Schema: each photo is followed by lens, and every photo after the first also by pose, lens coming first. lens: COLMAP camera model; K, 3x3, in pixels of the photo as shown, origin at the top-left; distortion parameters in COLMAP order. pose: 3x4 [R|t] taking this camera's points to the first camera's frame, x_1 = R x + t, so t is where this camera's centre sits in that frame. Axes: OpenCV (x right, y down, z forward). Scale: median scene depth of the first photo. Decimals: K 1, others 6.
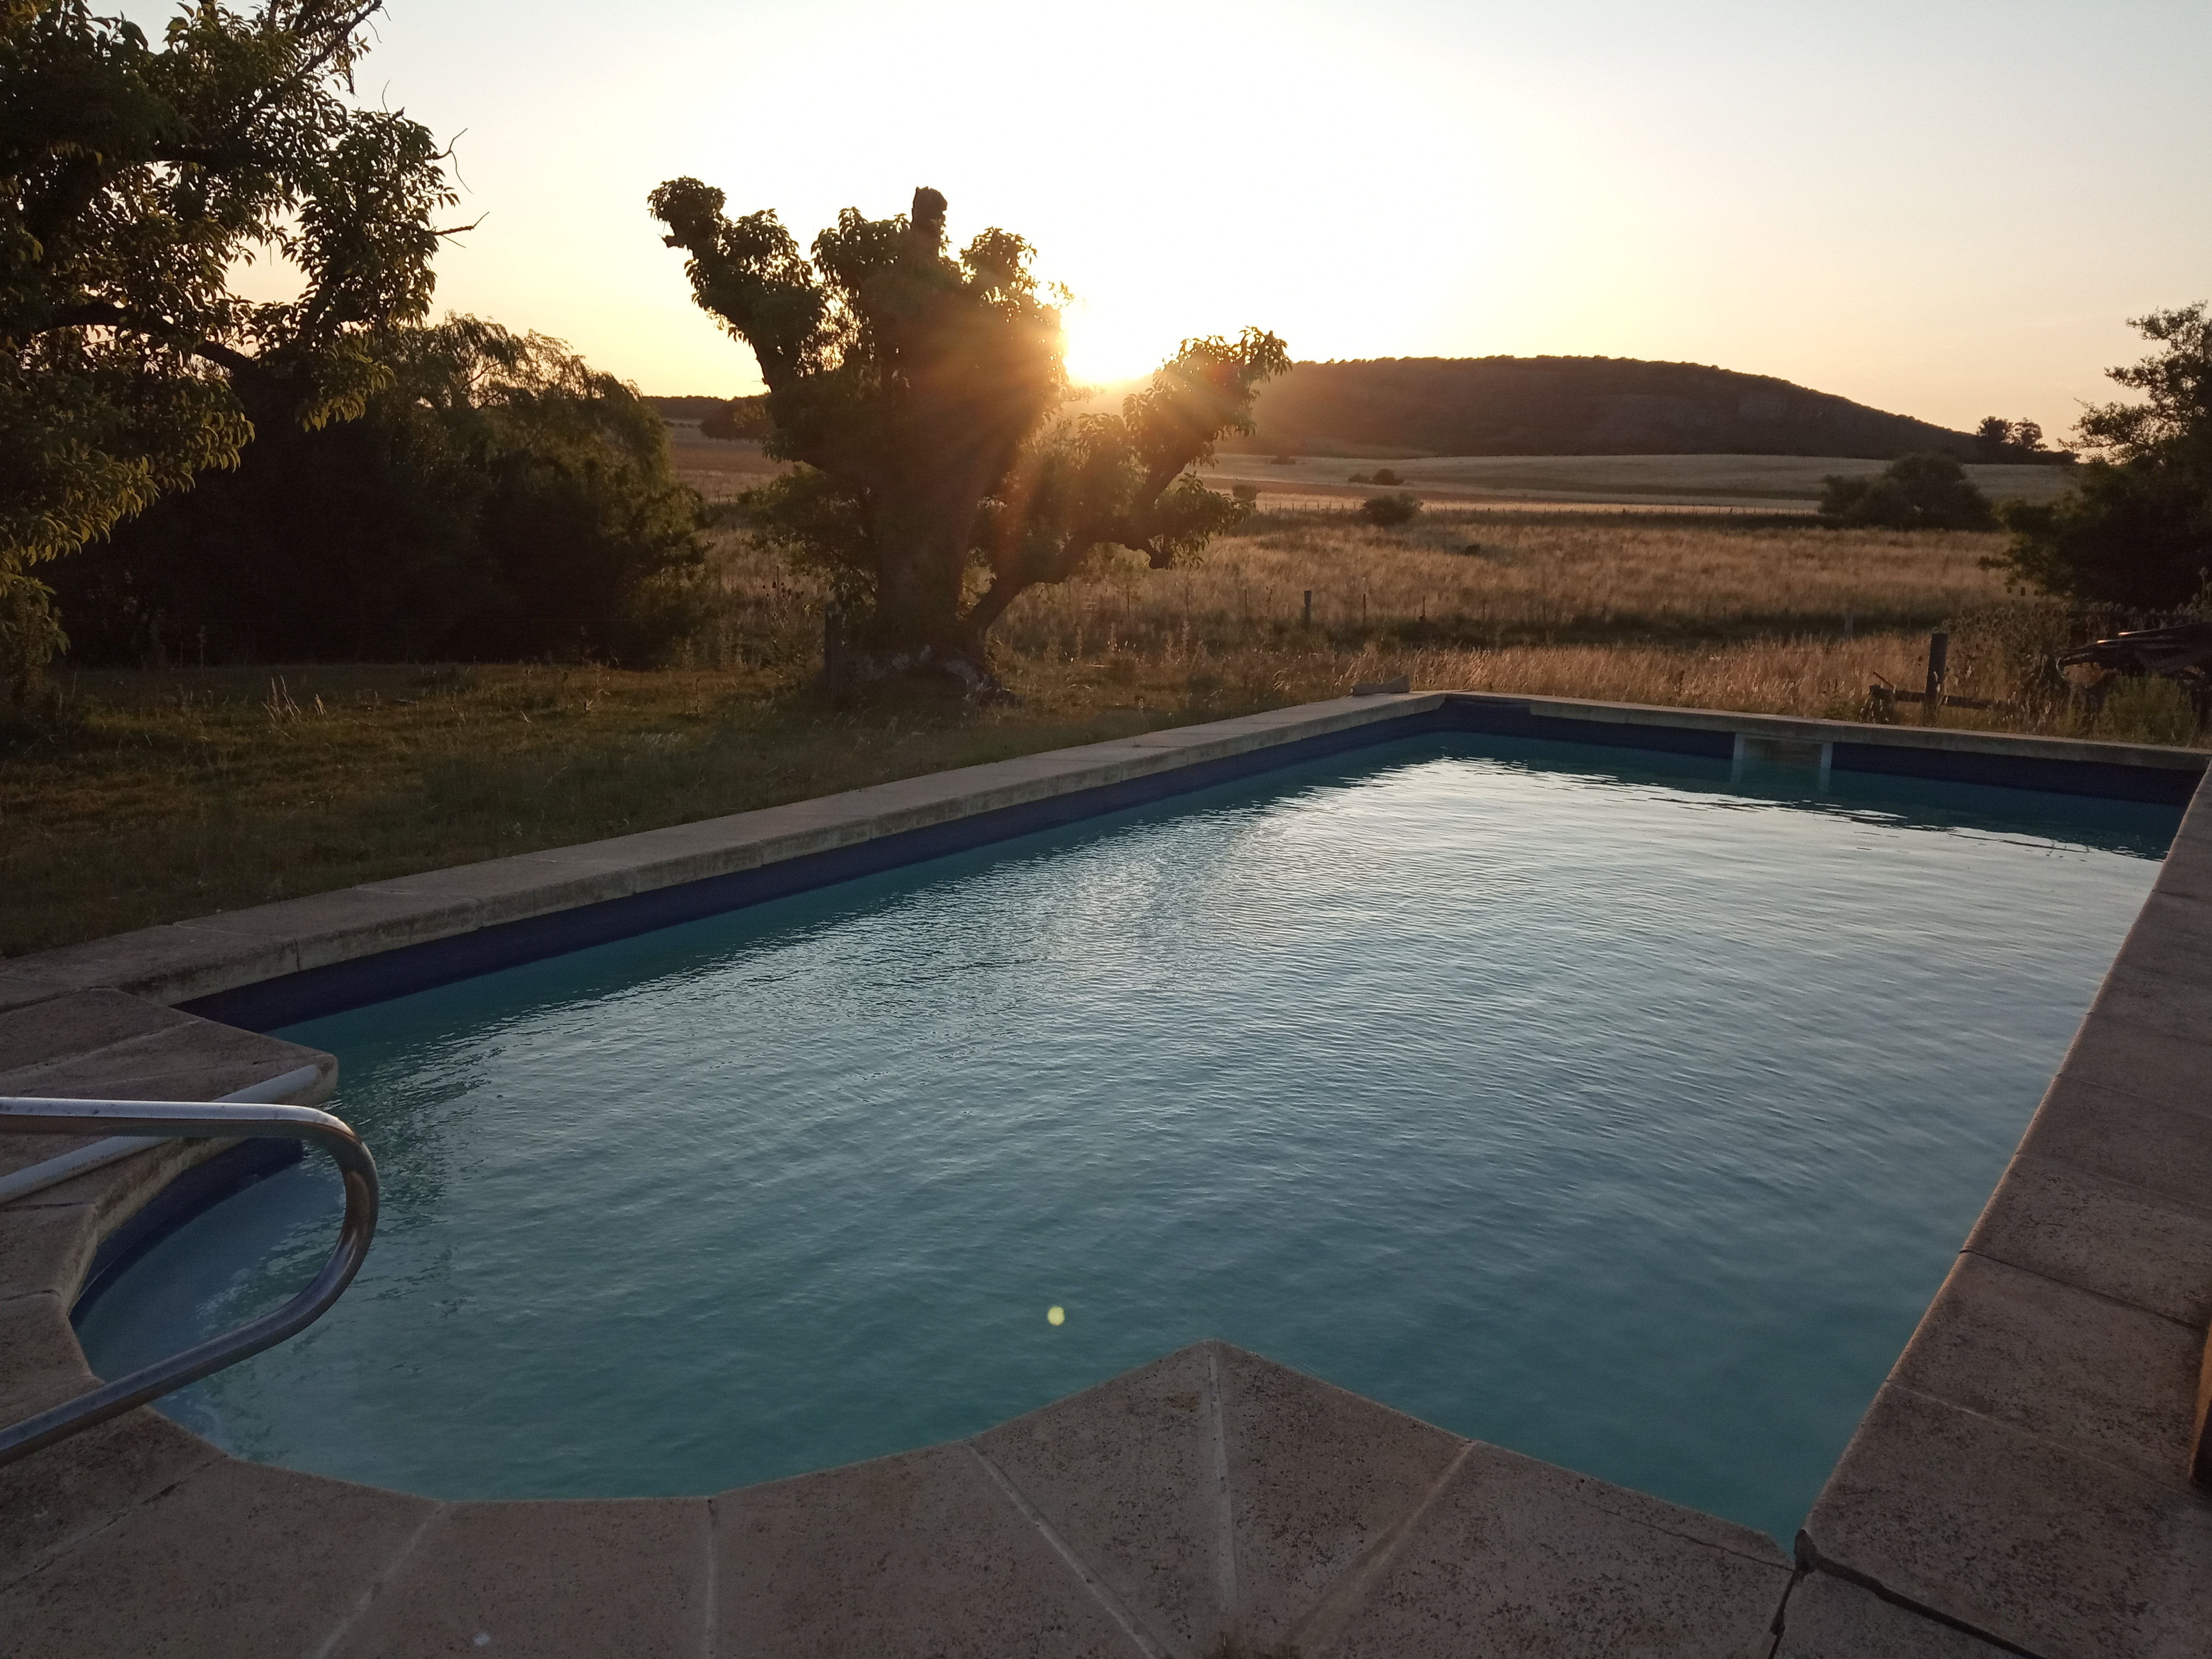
lens RADIAL K [[1765.6, 0, 1094.8], [0, 1765.6, 818.0], [0, 0, 1]] dist [0.132109, -0.222660]
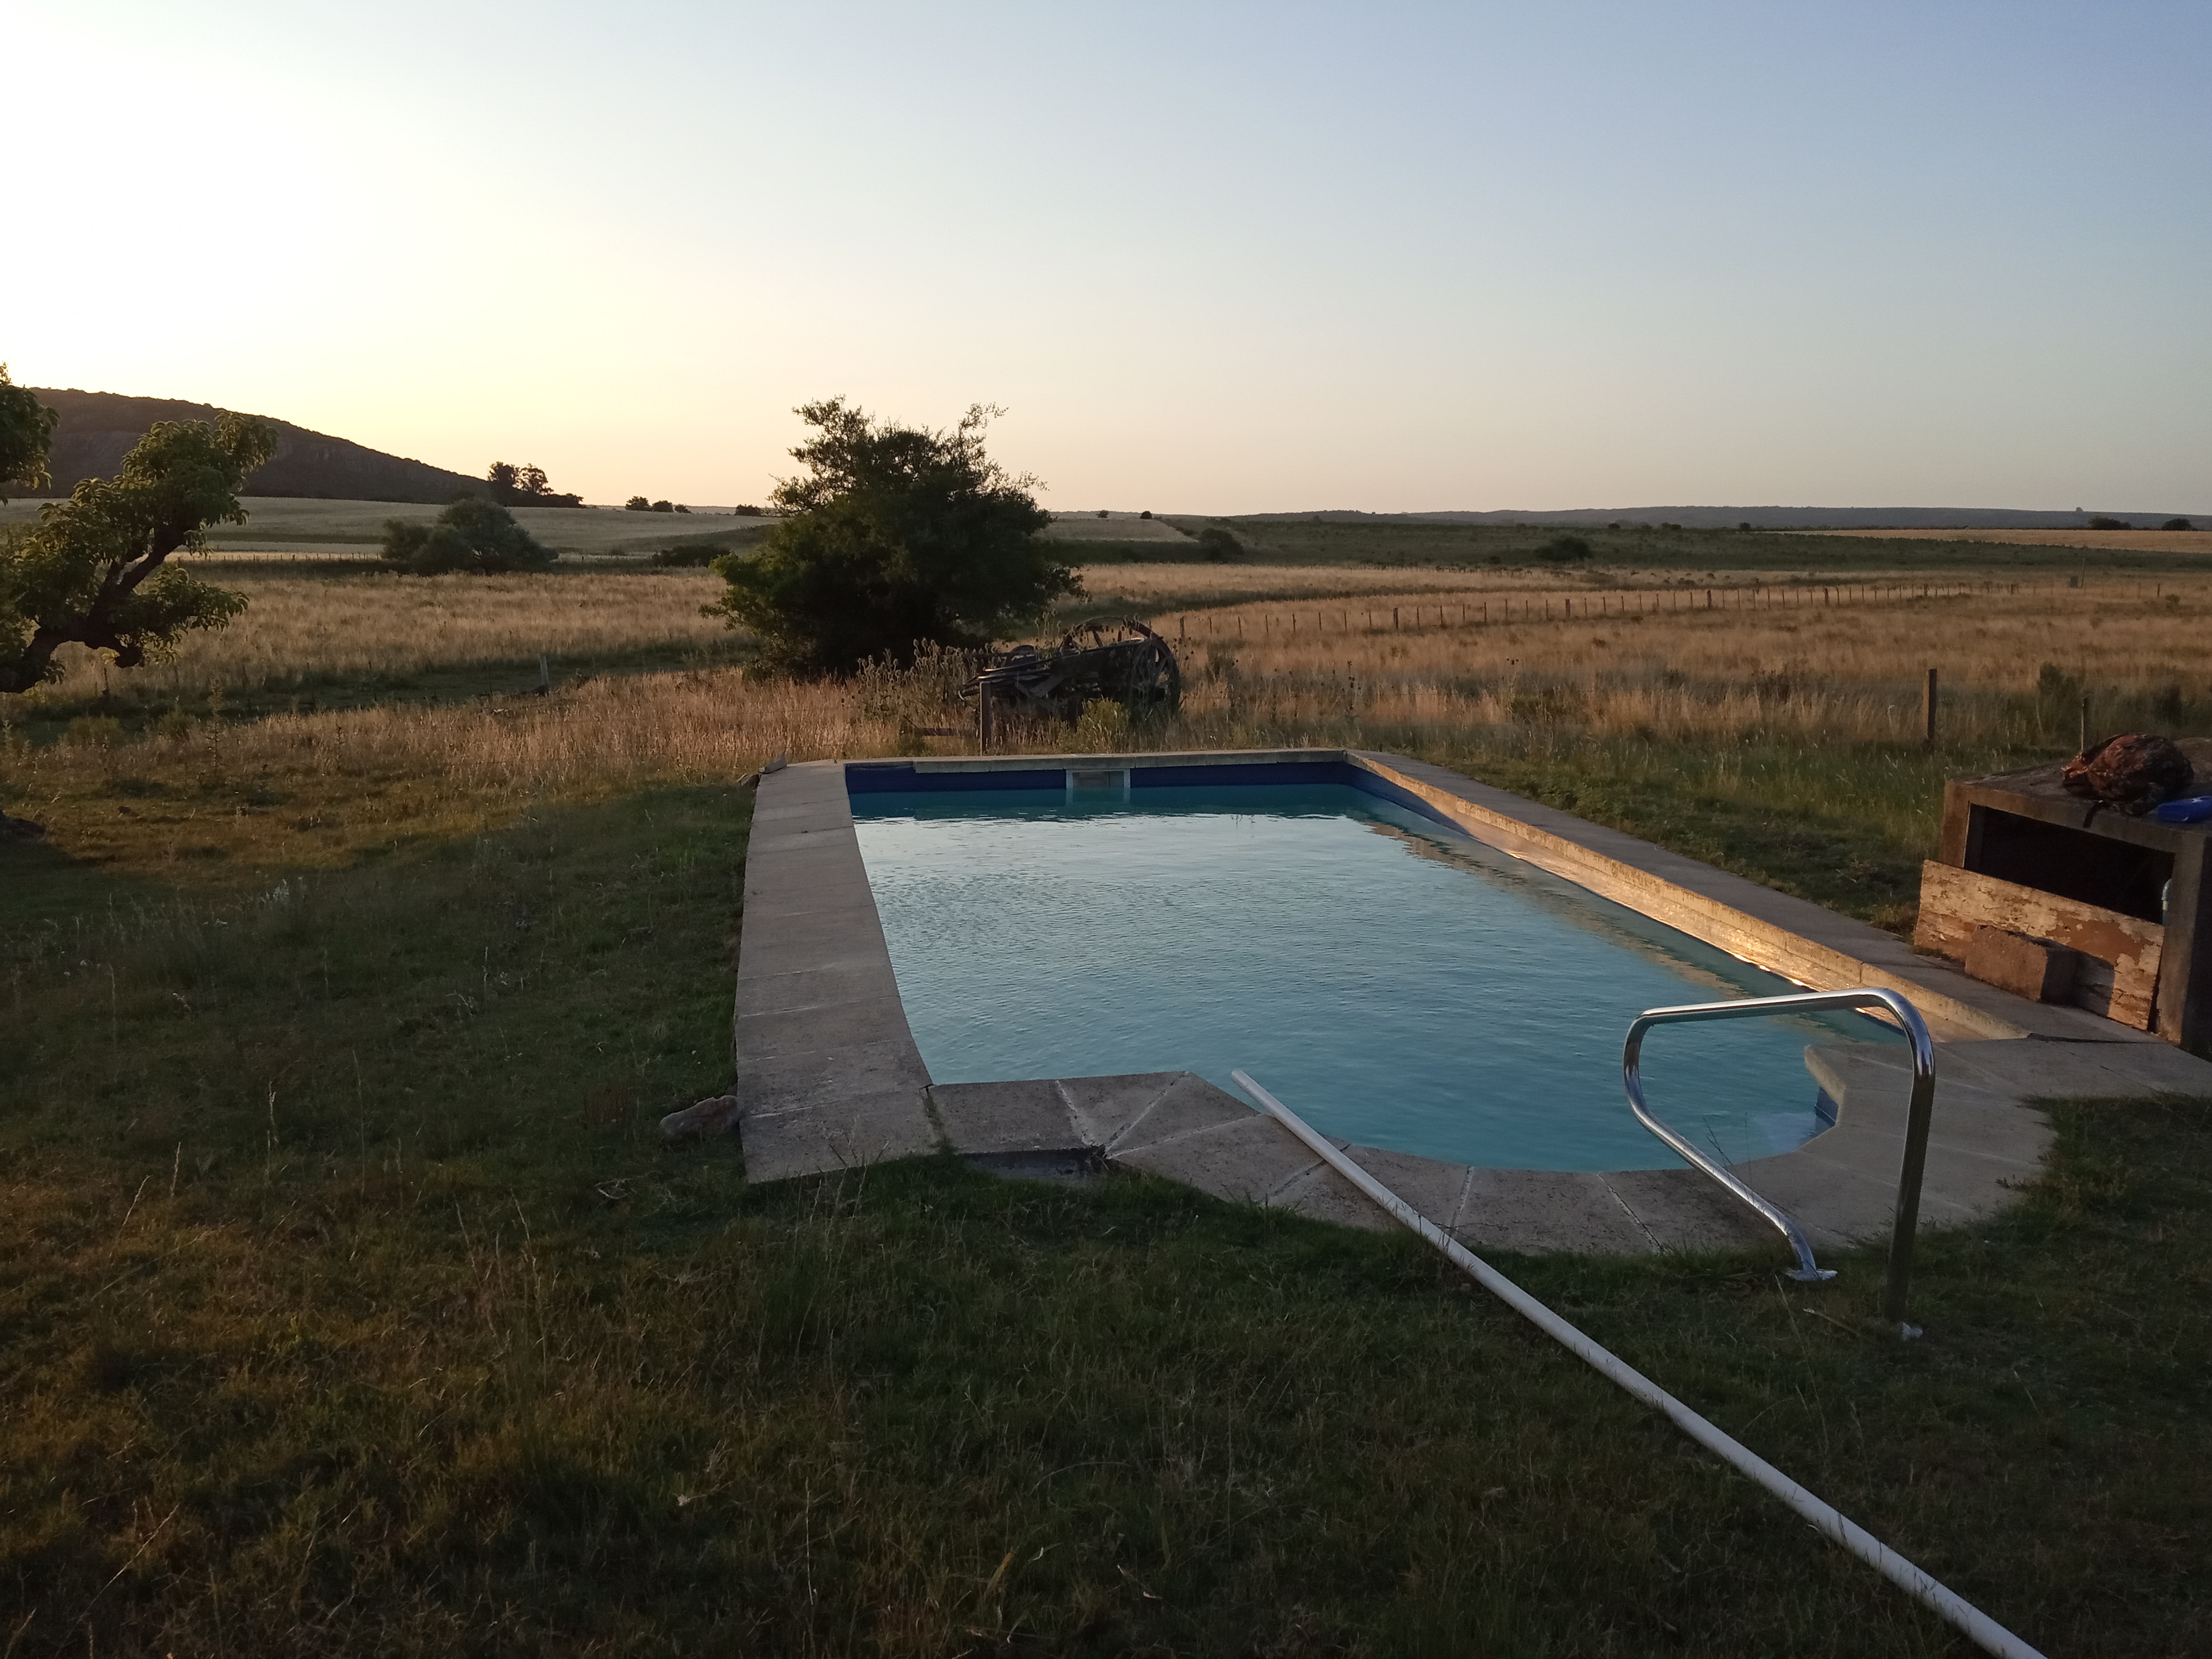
lens RADIAL K [[1759.8, 0, 1106.0], [0, 1759.8, 829.5], [0, 0, 1]] dist [0.130564, -0.205475]
pose [[0.711205, -0.135288, 0.689844, -0.251480], [0.145922, 0.988344, 0.043388, -0.024734], [-0.687673, 0.069806, 0.722657, -0.005298]]
